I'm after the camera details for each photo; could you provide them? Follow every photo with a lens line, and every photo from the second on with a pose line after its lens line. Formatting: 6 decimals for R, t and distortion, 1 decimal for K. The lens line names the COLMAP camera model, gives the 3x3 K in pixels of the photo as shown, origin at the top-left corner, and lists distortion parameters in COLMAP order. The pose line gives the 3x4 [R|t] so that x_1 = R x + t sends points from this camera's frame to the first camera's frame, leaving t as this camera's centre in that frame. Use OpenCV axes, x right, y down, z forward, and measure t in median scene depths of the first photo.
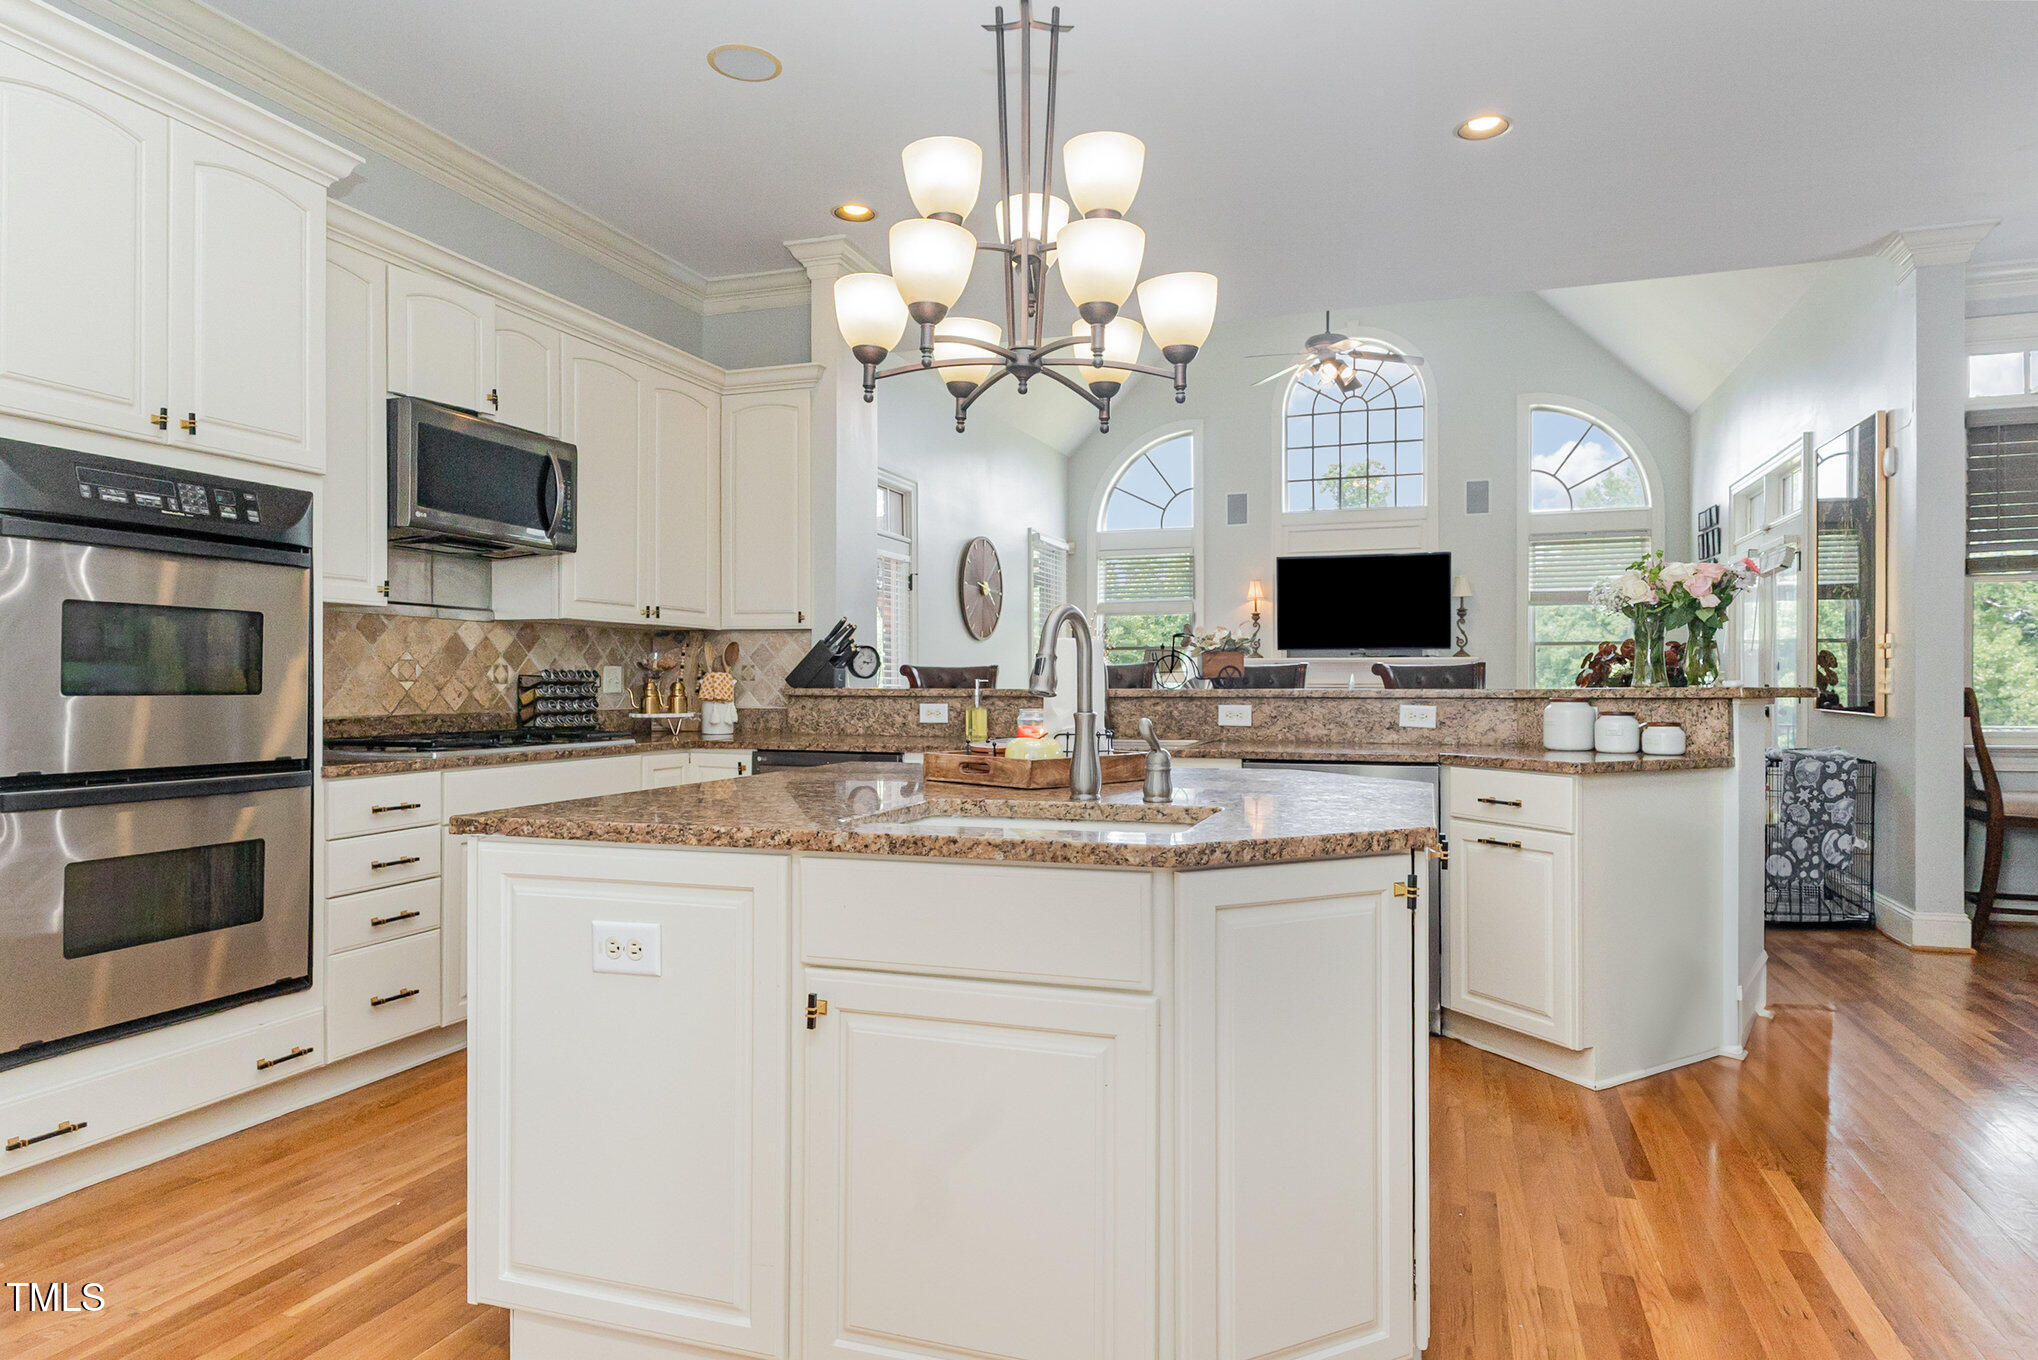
lens RADIAL K [[1181.2, 0, 991.2], [0, 1181.2, 694.1], [0, 0, 1]] dist [0.017789, -0.010585]
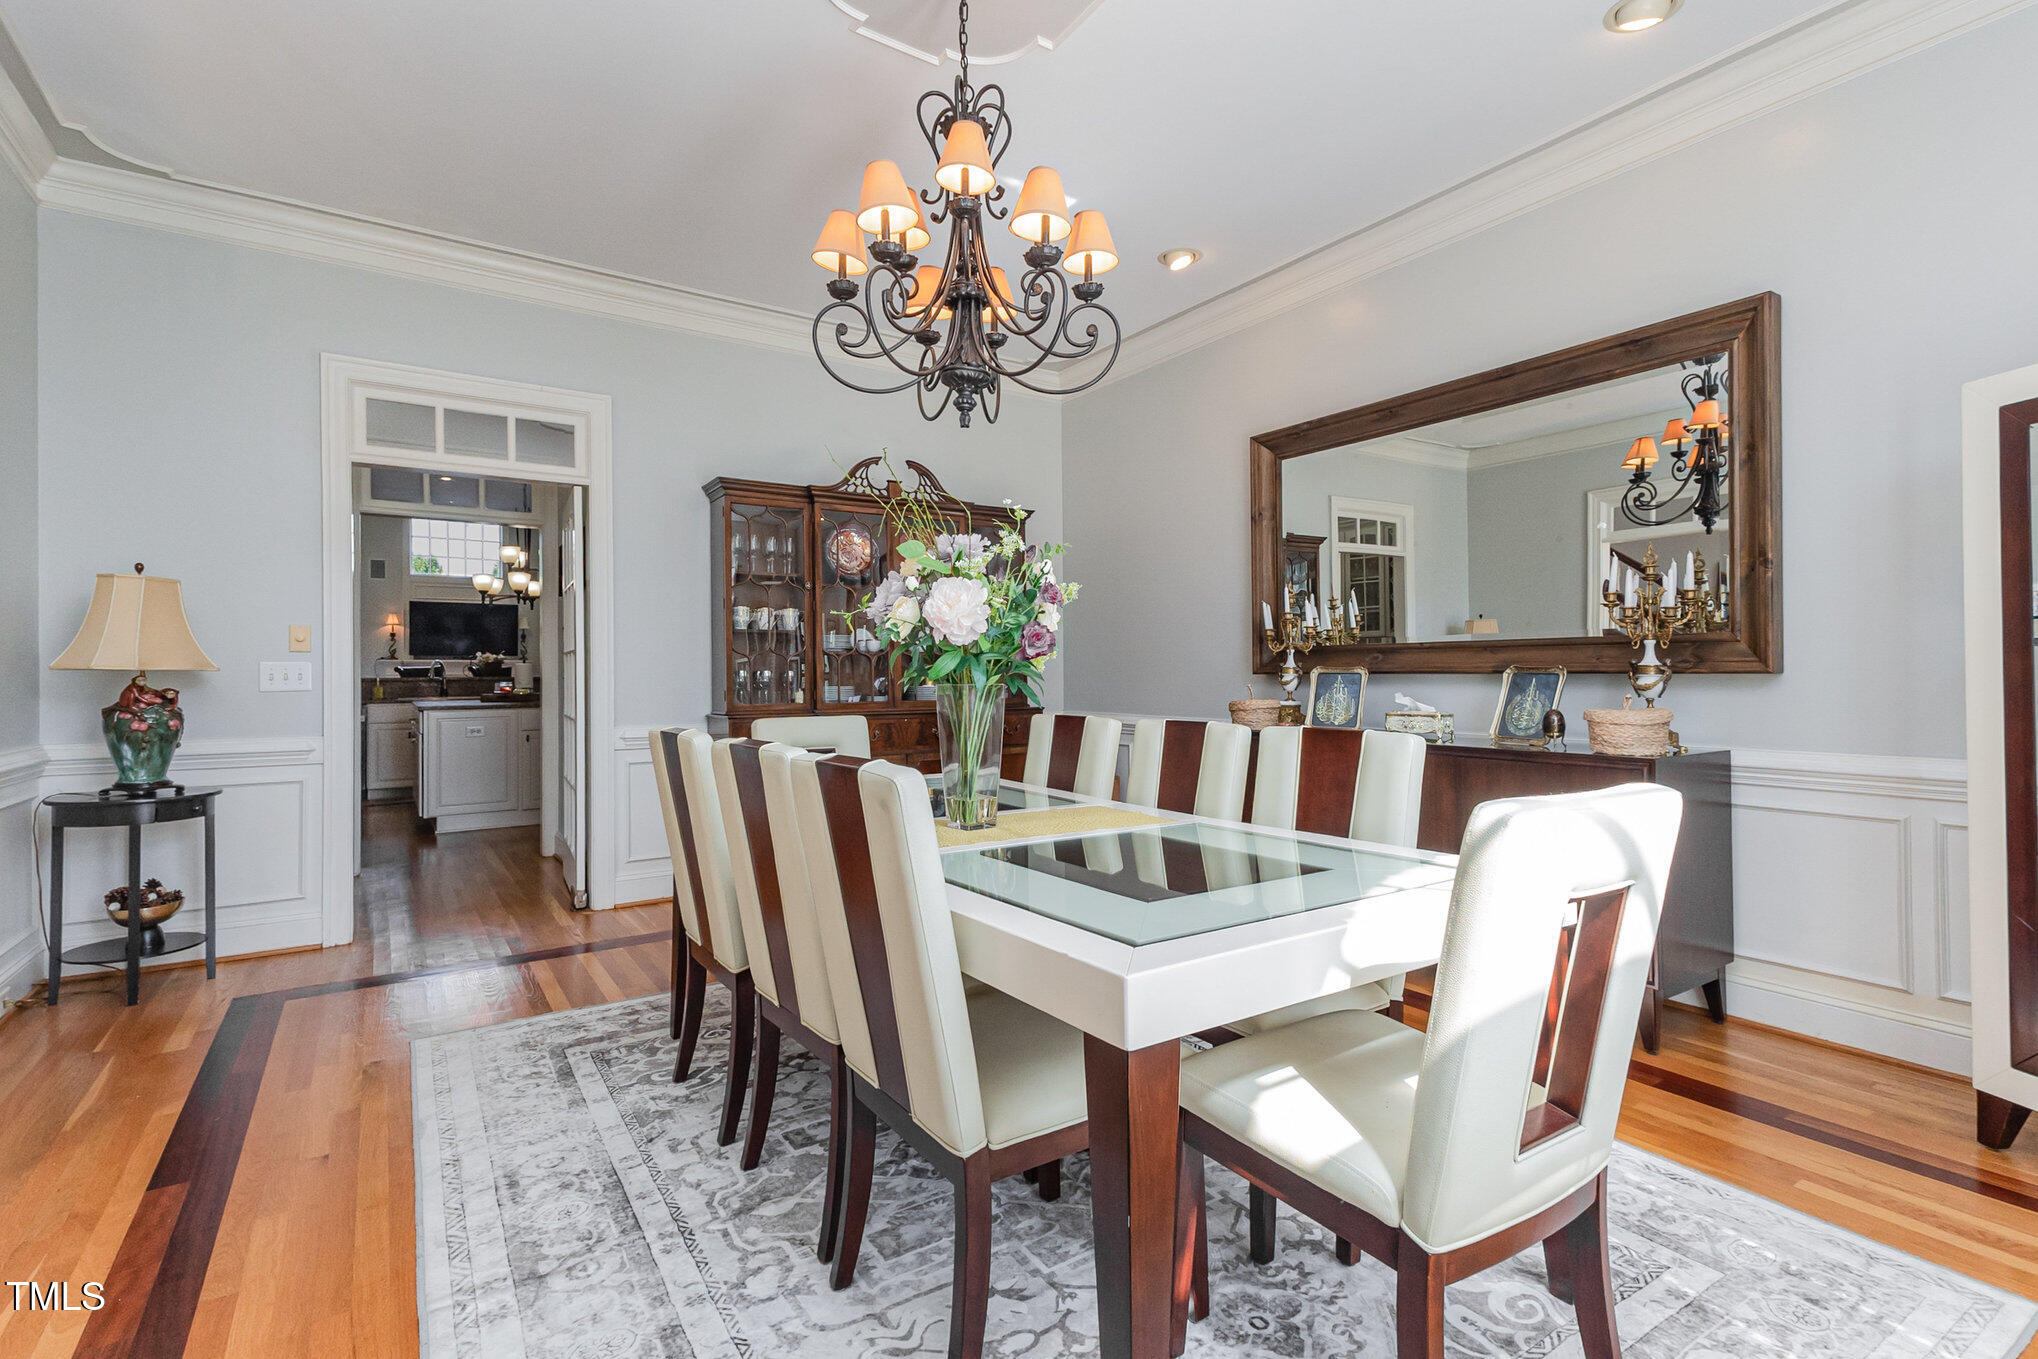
lens RADIAL K [[939.7, 0, 1023.6], [0, 939.7, 673.0], [0, 0, 1]] dist [0.023703, -0.004247]
pose [[0.577148, -0.002066, 0.816637, -0.827573], [0.011060, 0.999925, -0.005287, 0.010319], [-0.816565, 0.012083, 0.577127, -1.156777]]
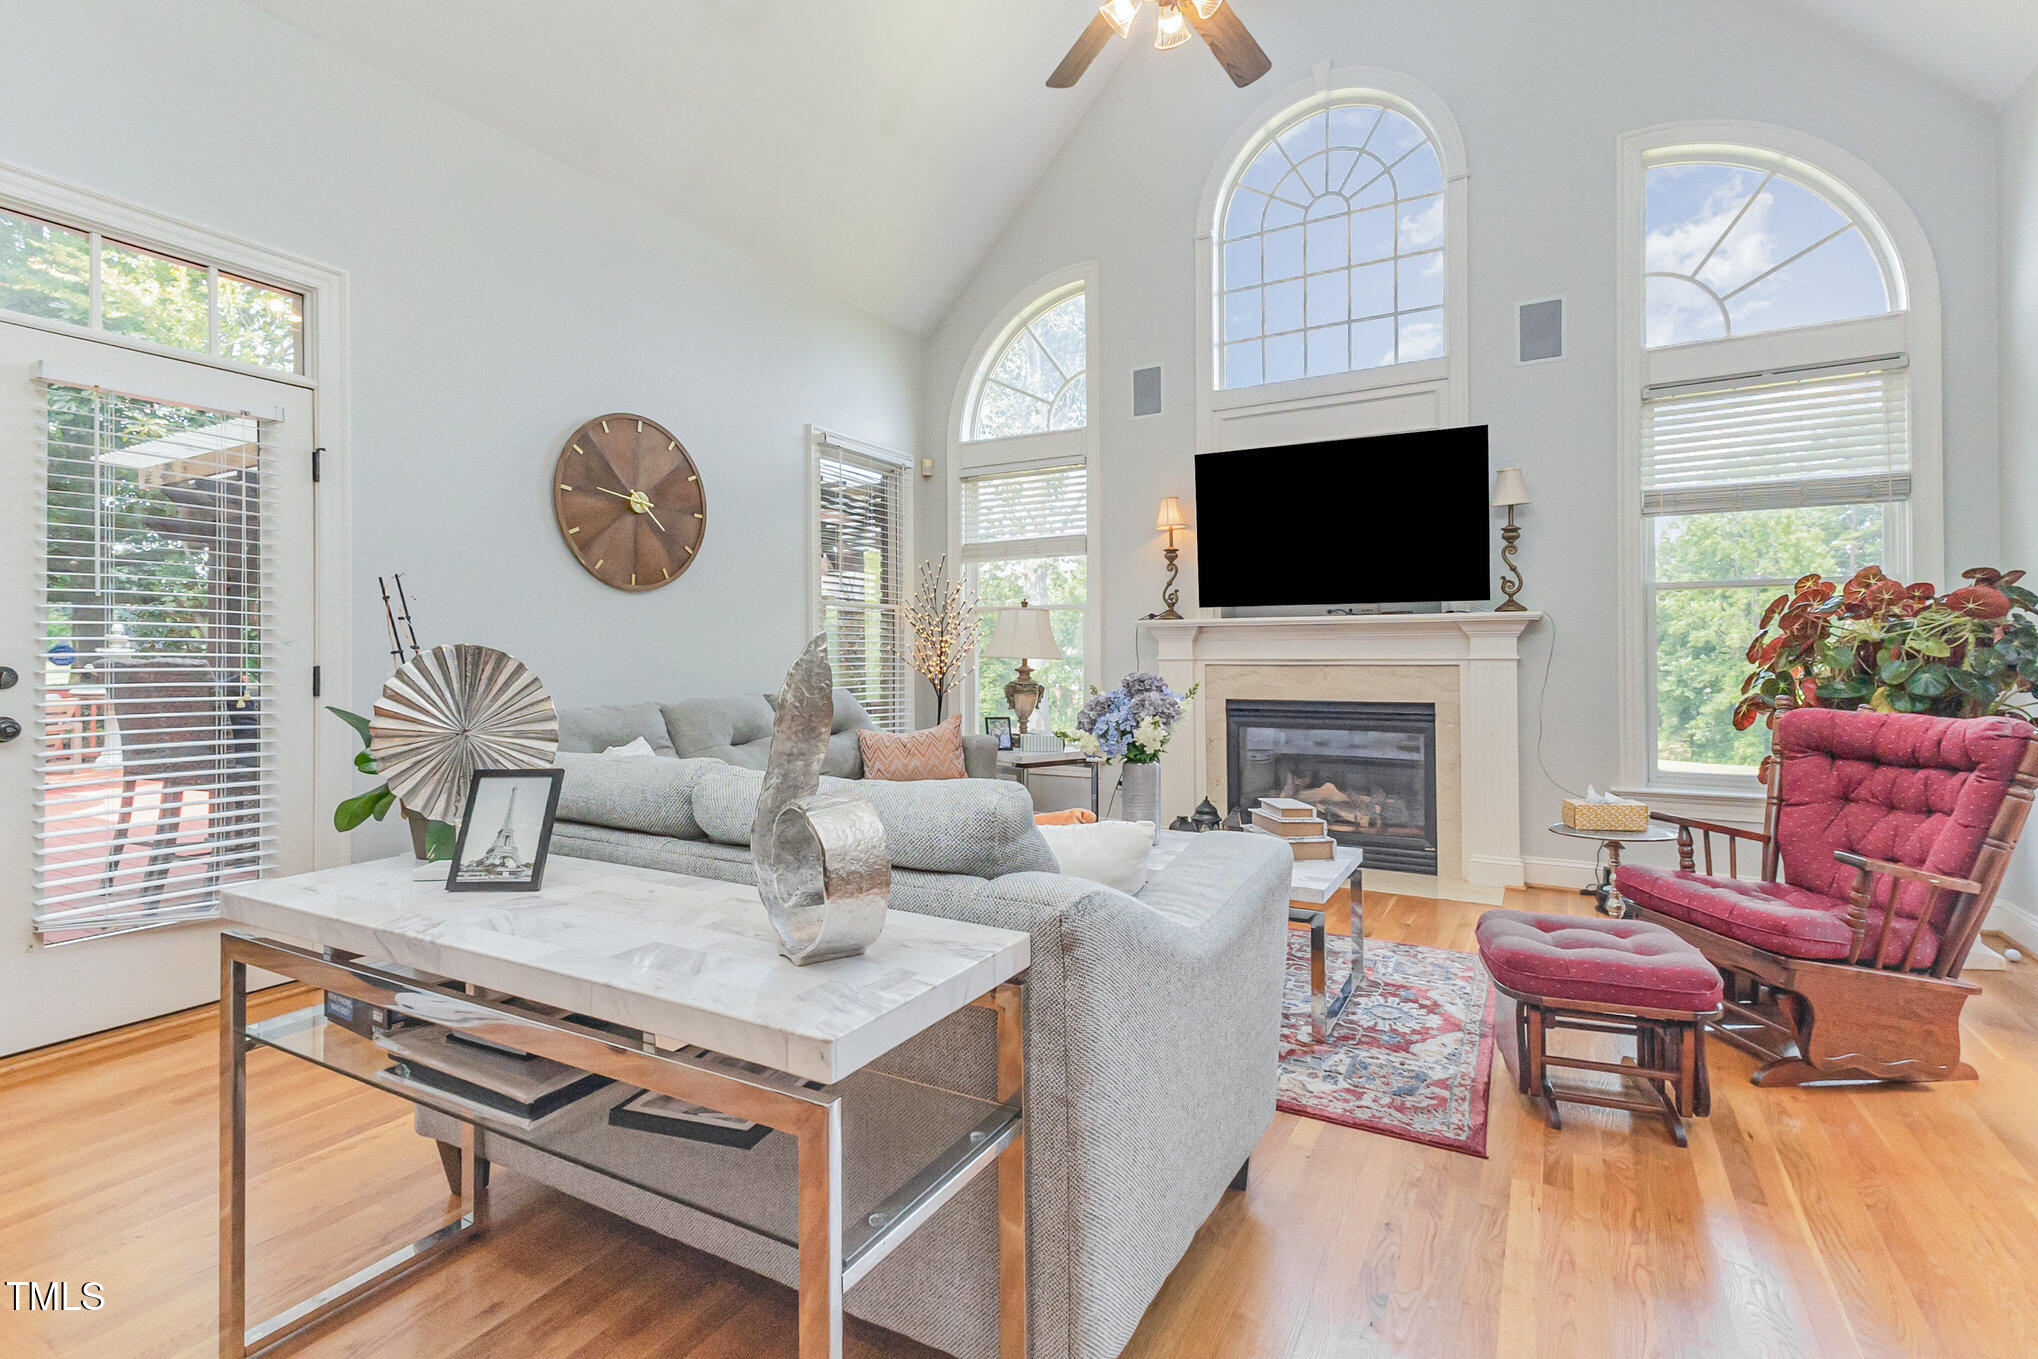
lens RADIAL K [[939.7, 0, 1018.6], [0, 939.7, 657.0], [0, 0, 1]] dist [0.023703, -0.004247]
pose [[0.987519, -0.002013, -0.157490, 0.518785], [0.000847, 0.999972, -0.007471, -0.015342], [0.157501, 0.007244, 0.987492, 1.134817]]
